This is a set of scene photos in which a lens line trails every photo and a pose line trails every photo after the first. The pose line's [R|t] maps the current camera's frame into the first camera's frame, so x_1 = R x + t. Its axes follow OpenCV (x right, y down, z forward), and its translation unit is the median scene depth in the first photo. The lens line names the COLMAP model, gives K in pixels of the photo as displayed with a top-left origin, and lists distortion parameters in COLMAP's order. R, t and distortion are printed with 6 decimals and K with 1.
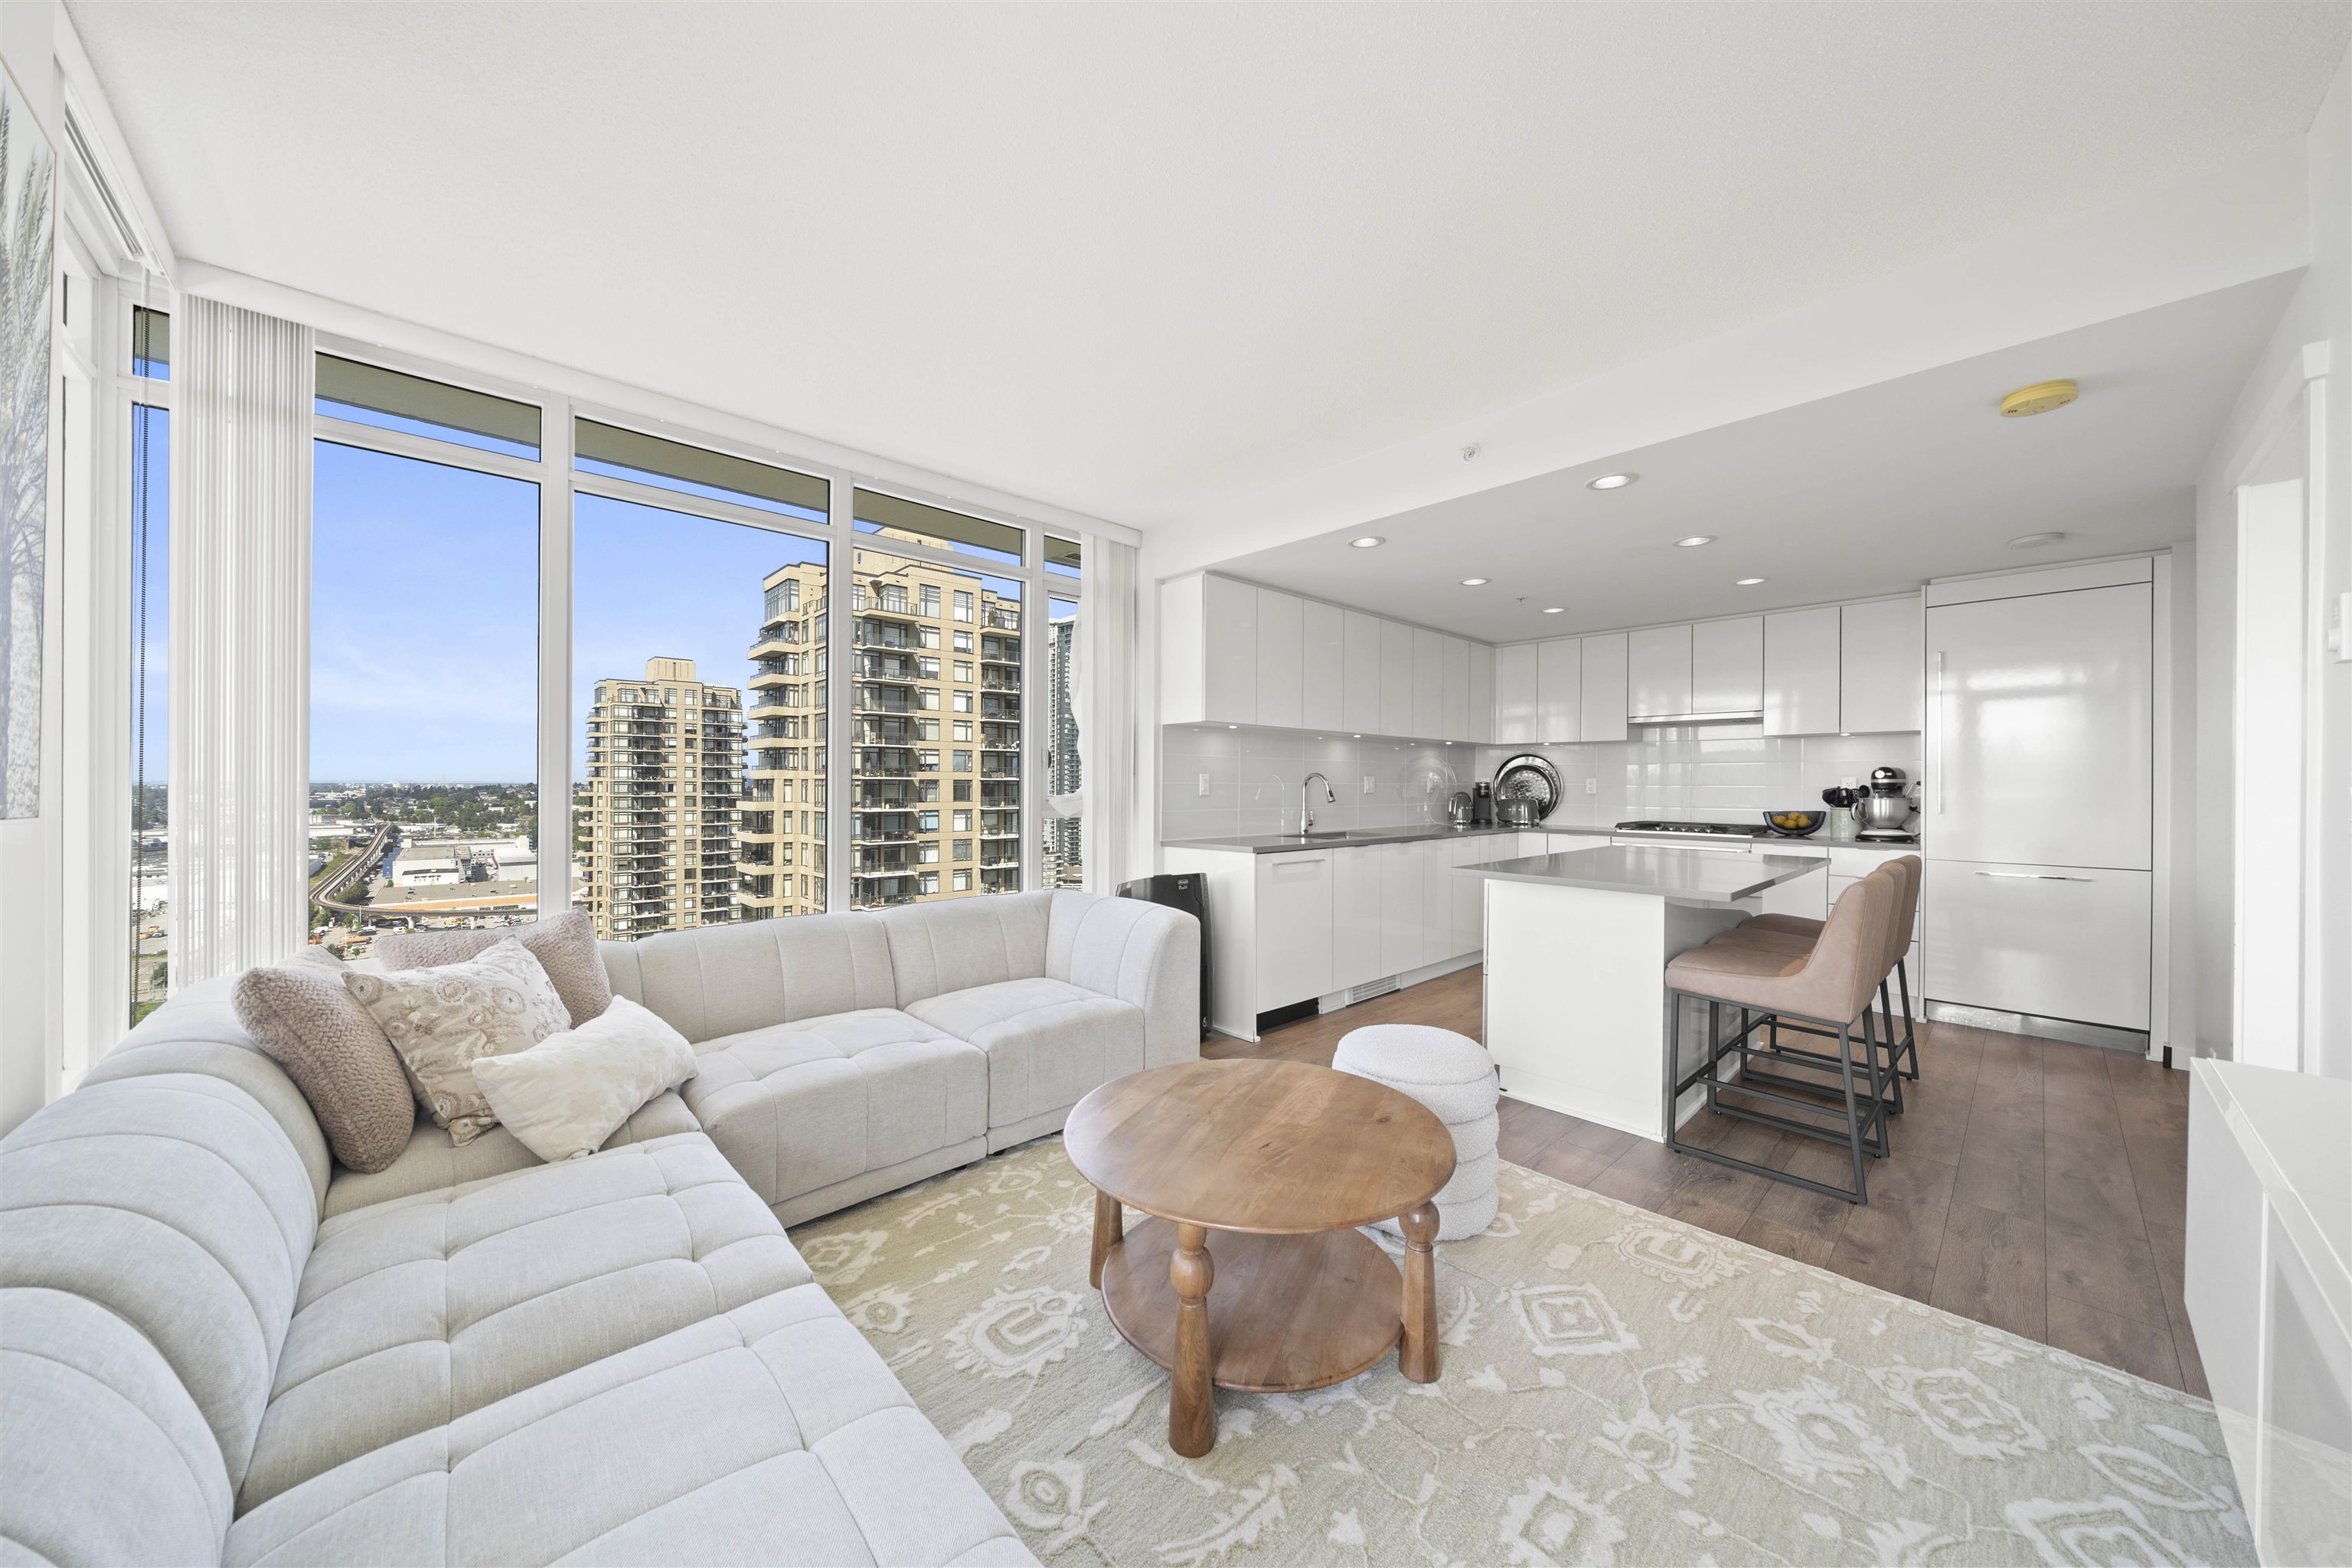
lens RADIAL K [[824.5, 0, 1161.5], [0, 824.5, 784.6], [0, 0, 1]] dist [0.000012, -0.000704]
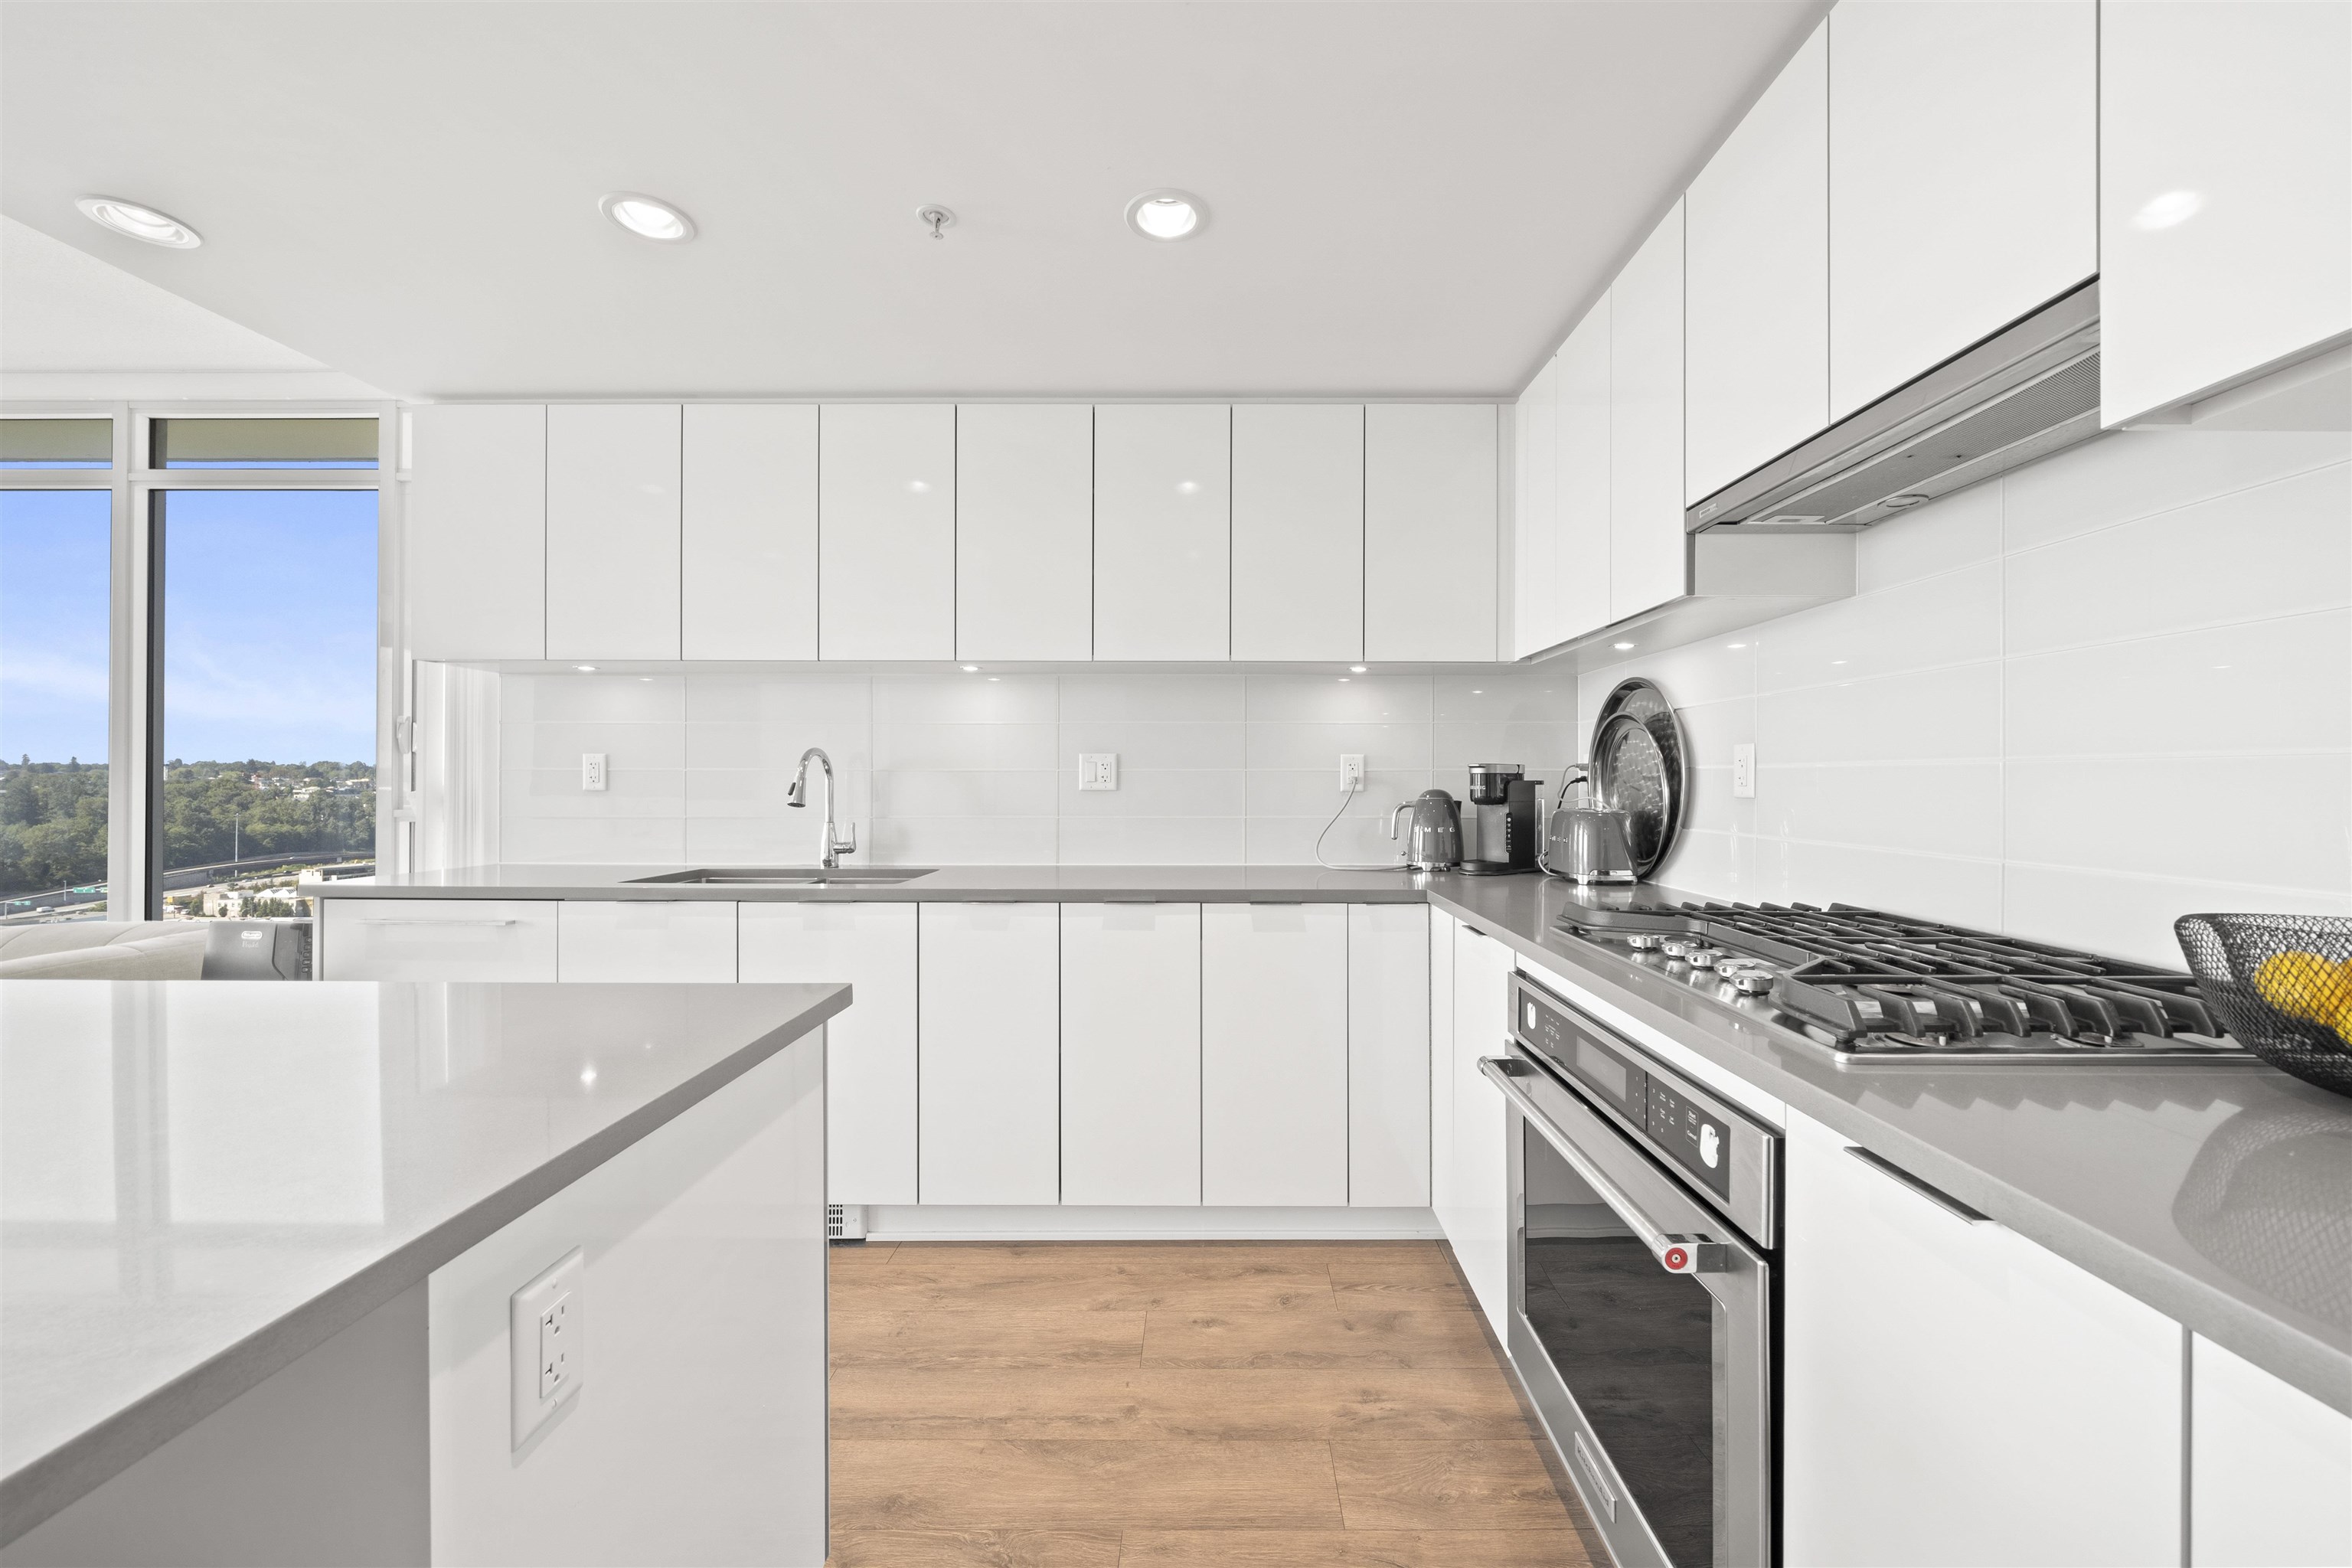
lens RADIAL K [[933.6, 0, 1252.1], [0, 933.6, 772.4], [0, 0, 1]] dist [-0.007222, -0.000017]
pose [[0.729128, -0.006595, -0.684346, 0.807446], [0.001655, 0.999968, -0.007872, 0.006208], [0.684375, 0.004607, 0.729115, 0.814382]]
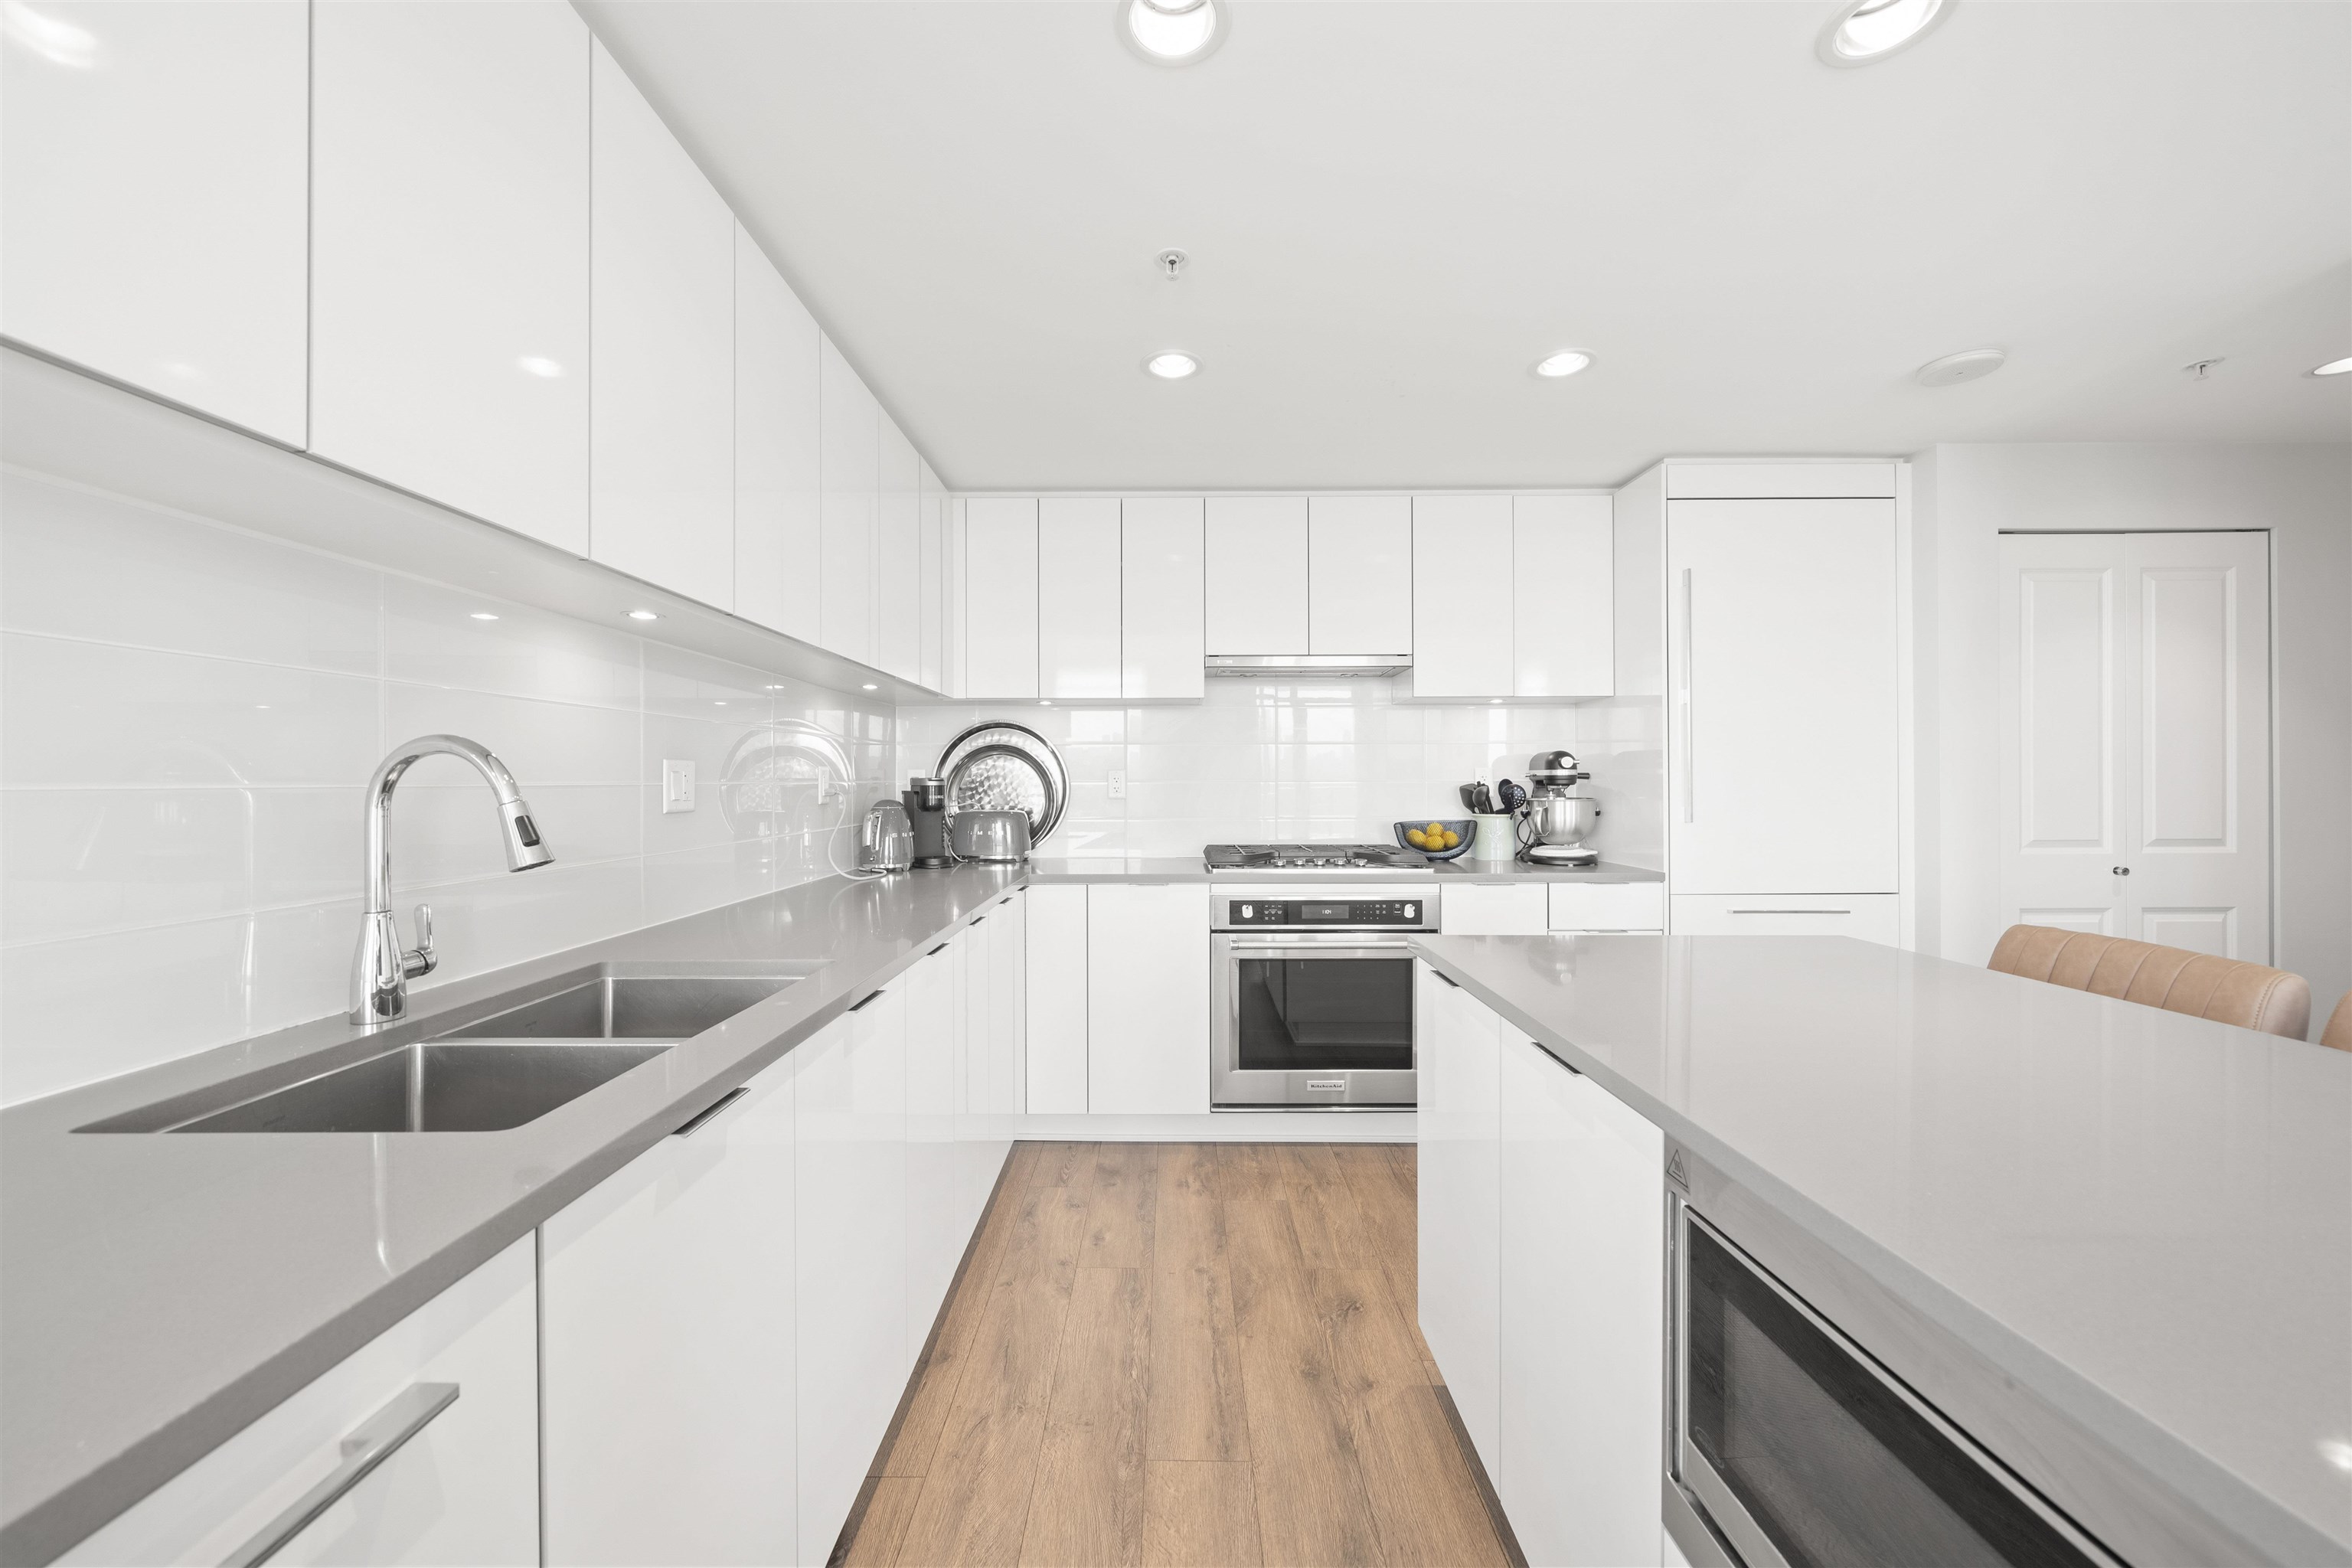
lens RADIAL K [[873.3, 0, 1174.1], [0, 873.3, 779.6], [0, 0, 1]] dist [0.000632, -0.000030]
pose [[0.678514, -0.004795, 0.734572, 0.158739], [0.006606, 0.999978, 0.000425, -0.001193], [-0.734558, 0.004564, 0.678531, 0.748601]]
